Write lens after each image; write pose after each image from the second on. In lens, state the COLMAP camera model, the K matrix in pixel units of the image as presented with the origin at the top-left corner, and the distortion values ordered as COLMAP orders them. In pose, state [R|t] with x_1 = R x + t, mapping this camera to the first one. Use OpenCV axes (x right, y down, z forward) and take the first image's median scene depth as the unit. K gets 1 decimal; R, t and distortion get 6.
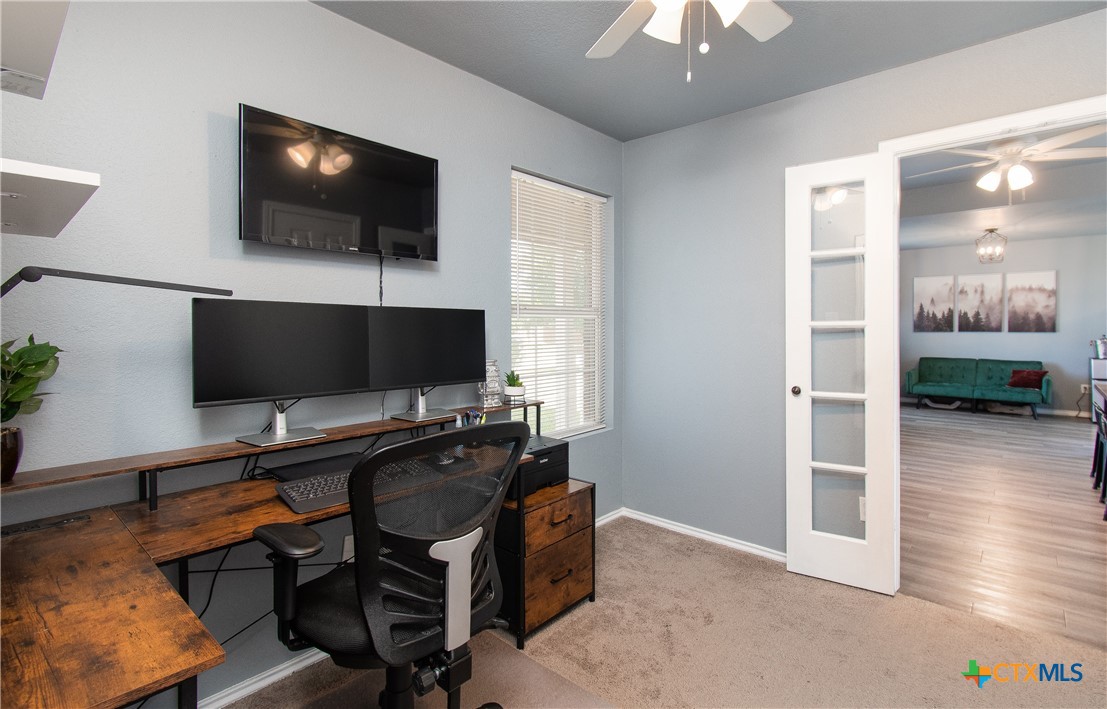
lens RADIAL K [[521.7, 0, 553.4], [0, 521.7, 328.7], [0, 0, 1]] dist [-0.004191, -0.001253]
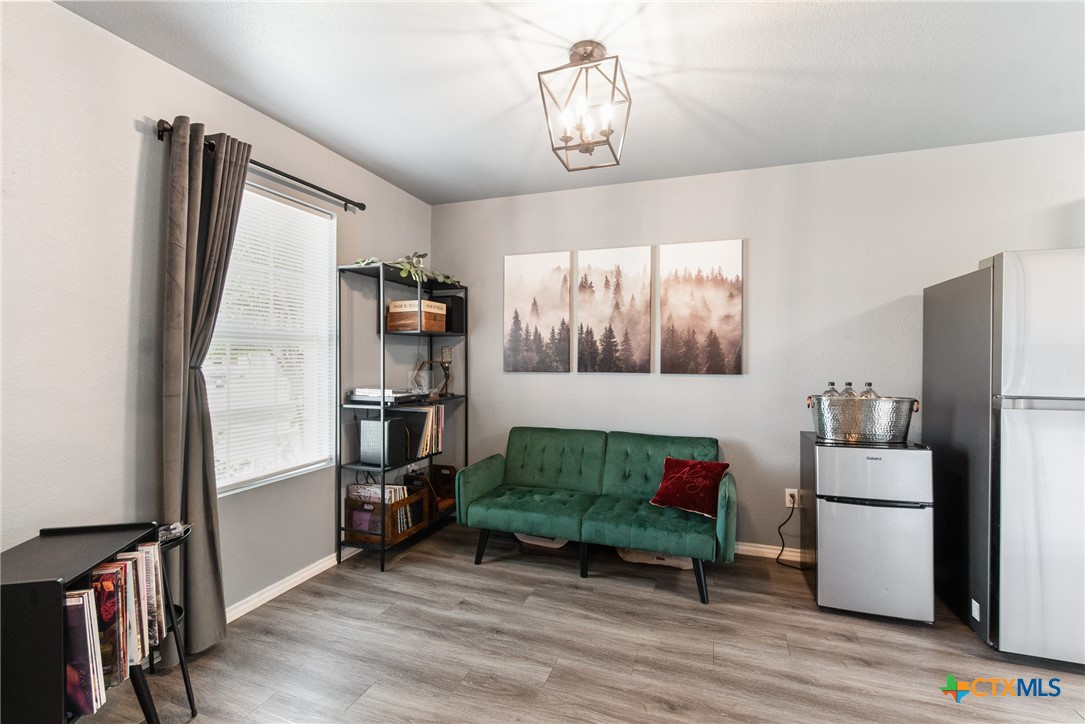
lens RADIAL K [[487.5, 0, 549.5], [0, 487.5, 357.6], [0, 0, 1]] dist [0.001570, -0.001265]
pose [[0.924852, 0.006356, 0.380273, 0.619346], [-0.004989, 0.999977, -0.004582, -0.005067], [-0.380294, 0.002341, 0.924863, 0.638692]]
